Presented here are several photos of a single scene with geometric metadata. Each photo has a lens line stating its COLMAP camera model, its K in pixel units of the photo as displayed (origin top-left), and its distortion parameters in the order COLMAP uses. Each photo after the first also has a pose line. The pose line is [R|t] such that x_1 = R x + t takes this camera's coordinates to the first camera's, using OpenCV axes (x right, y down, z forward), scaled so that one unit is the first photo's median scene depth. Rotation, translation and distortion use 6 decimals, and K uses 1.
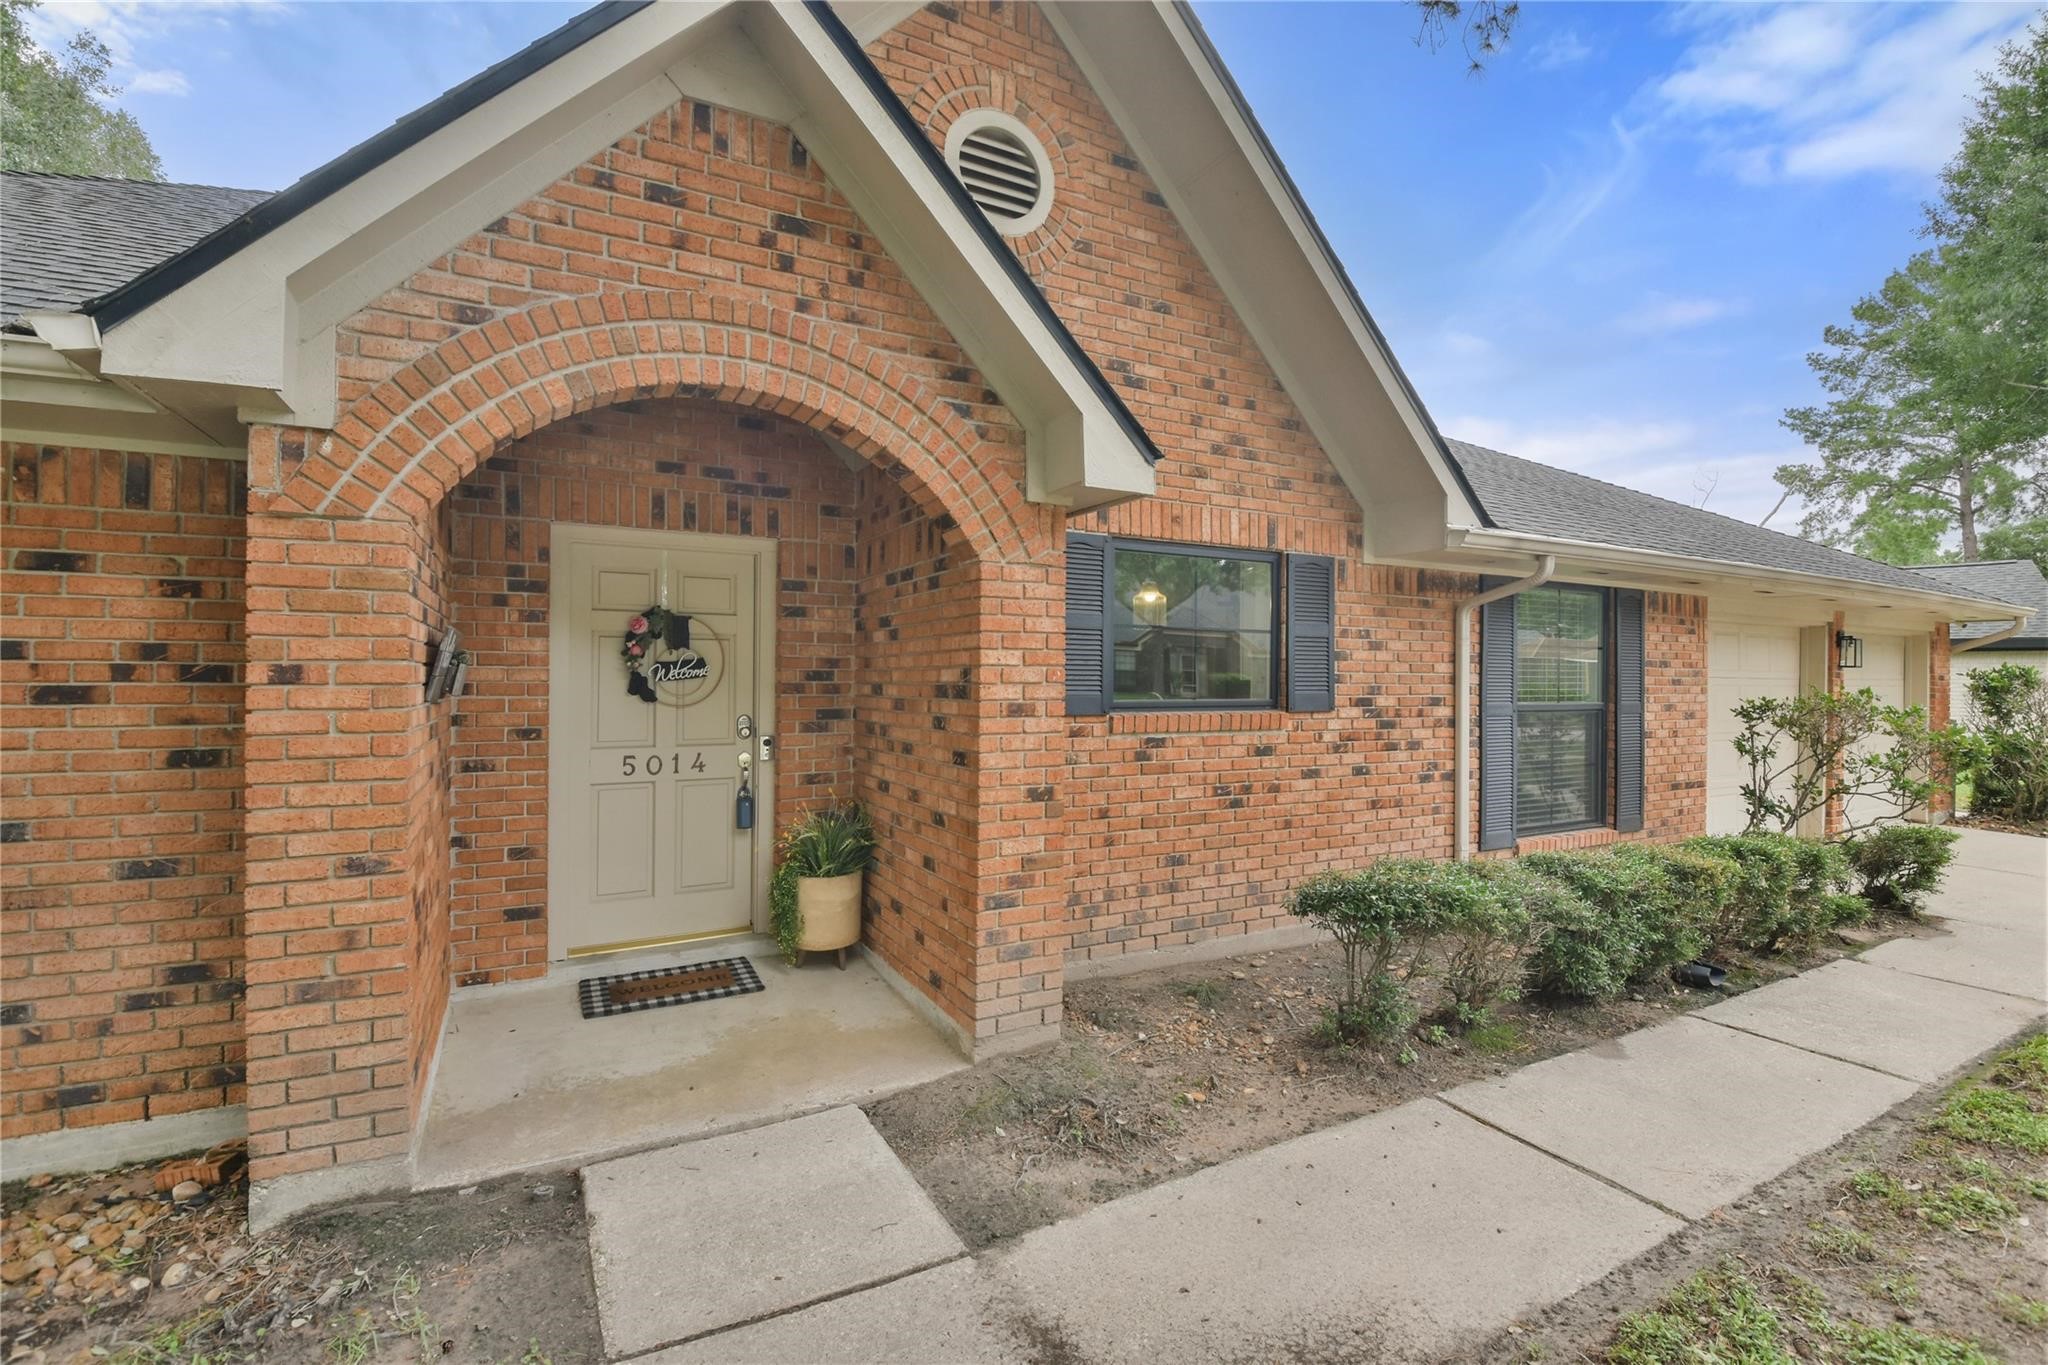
lens RADIAL K [[902.3, 0, 1033.7], [0, 902.3, 679.3], [0, 0, 1]] dist [0.000879, -0.015456]
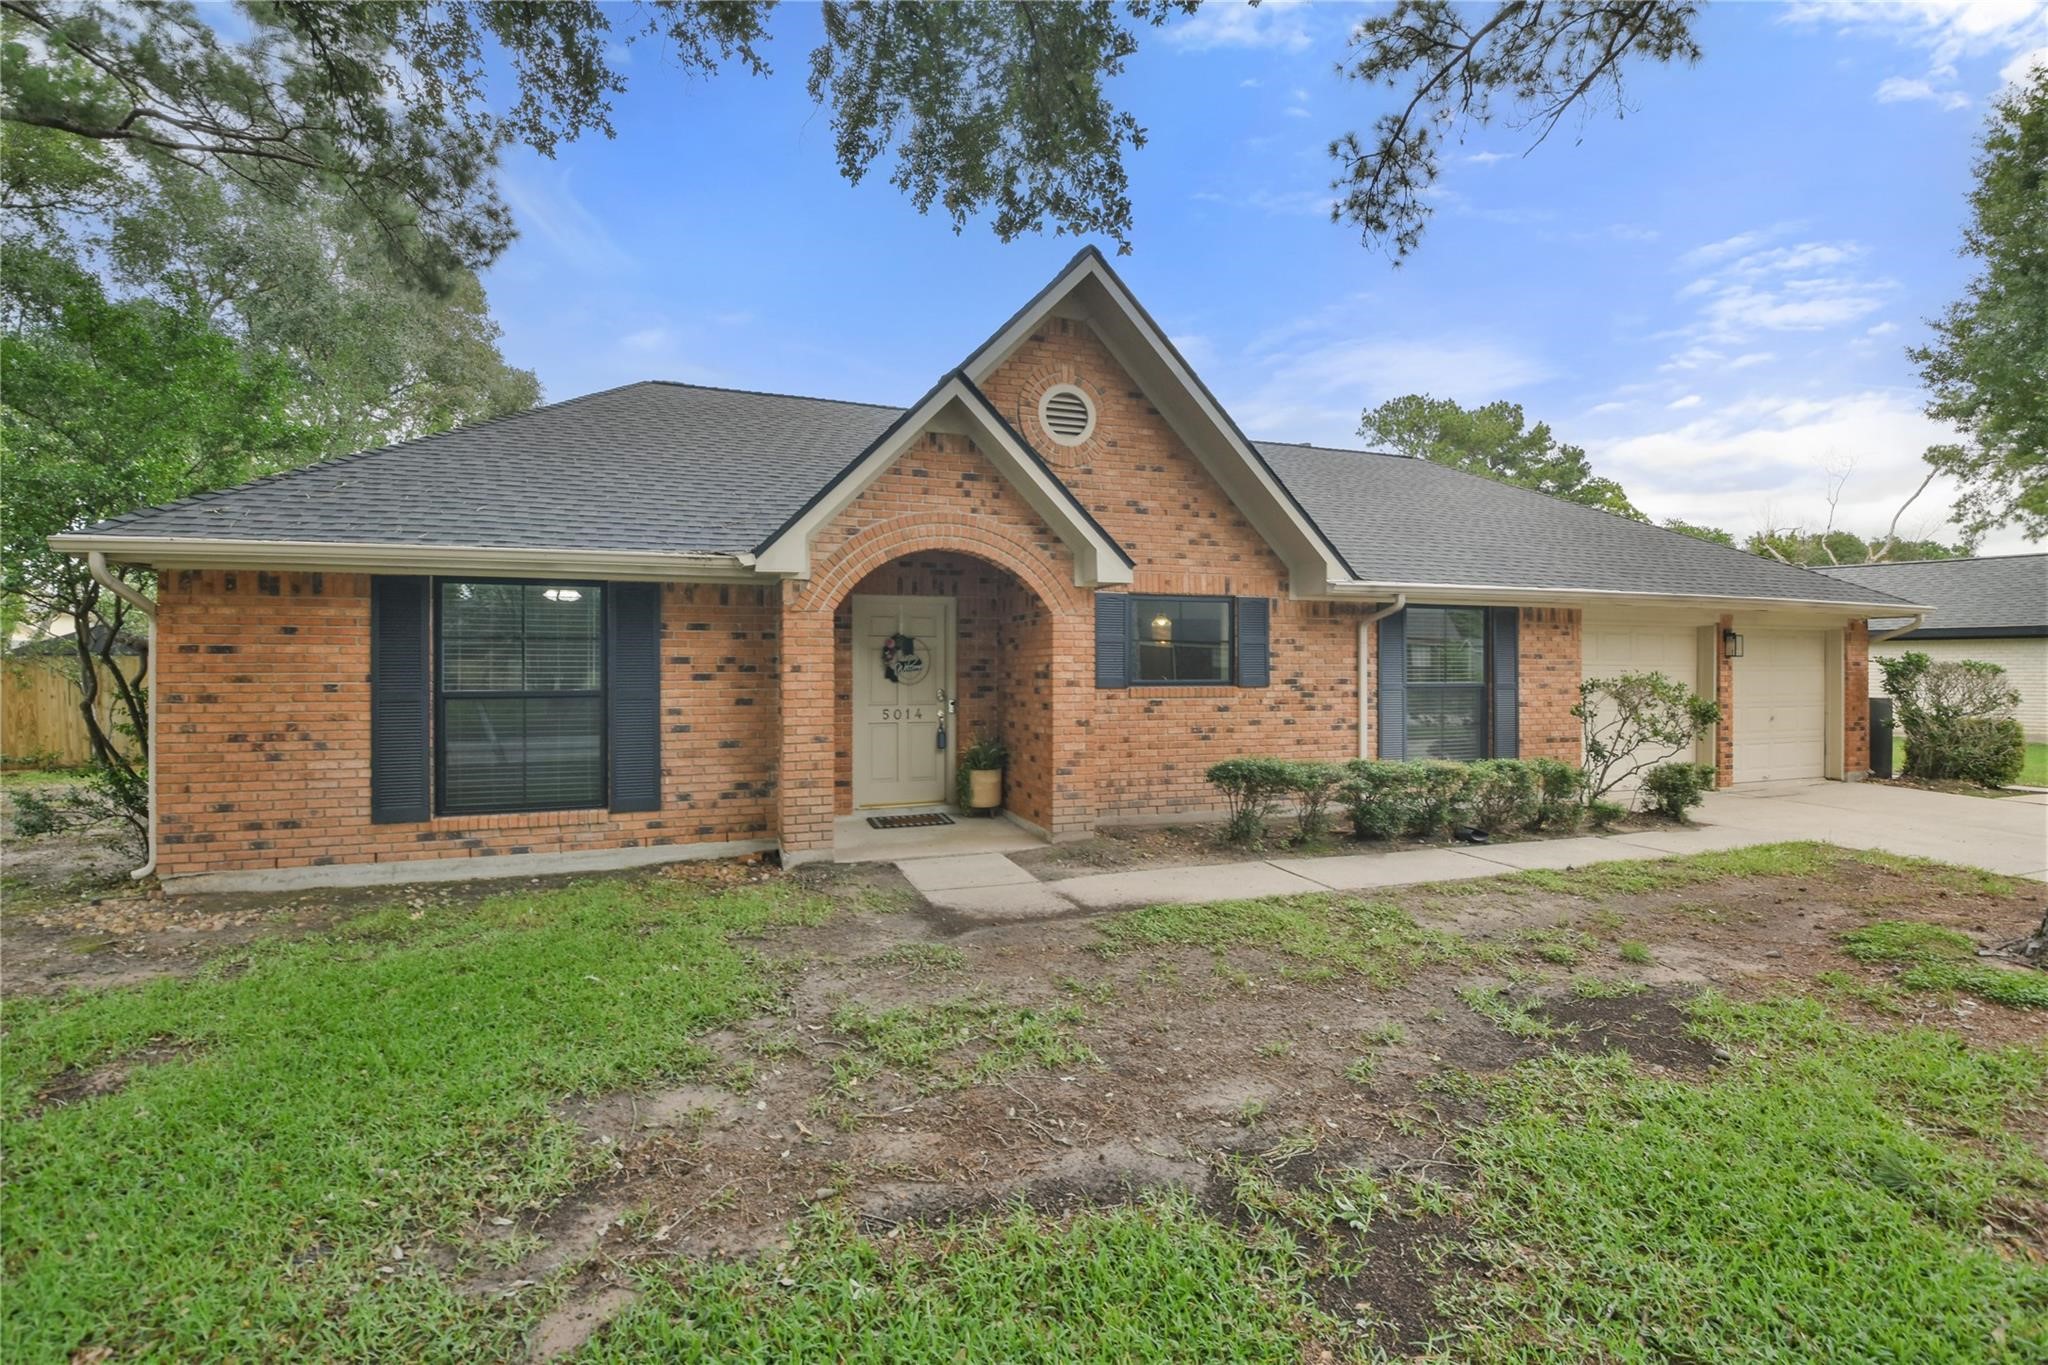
lens RADIAL K [[902.3, 0, 1024.8], [0, 902.3, 679.5], [0, 0, 1]] dist [0.000879, -0.015456]
pose [[0.985791, -0.005474, -0.167886, 0.179166], [0.006795, 0.999950, 0.007300, 0.006392], [0.167838, -0.008337, 0.985779, -0.873117]]
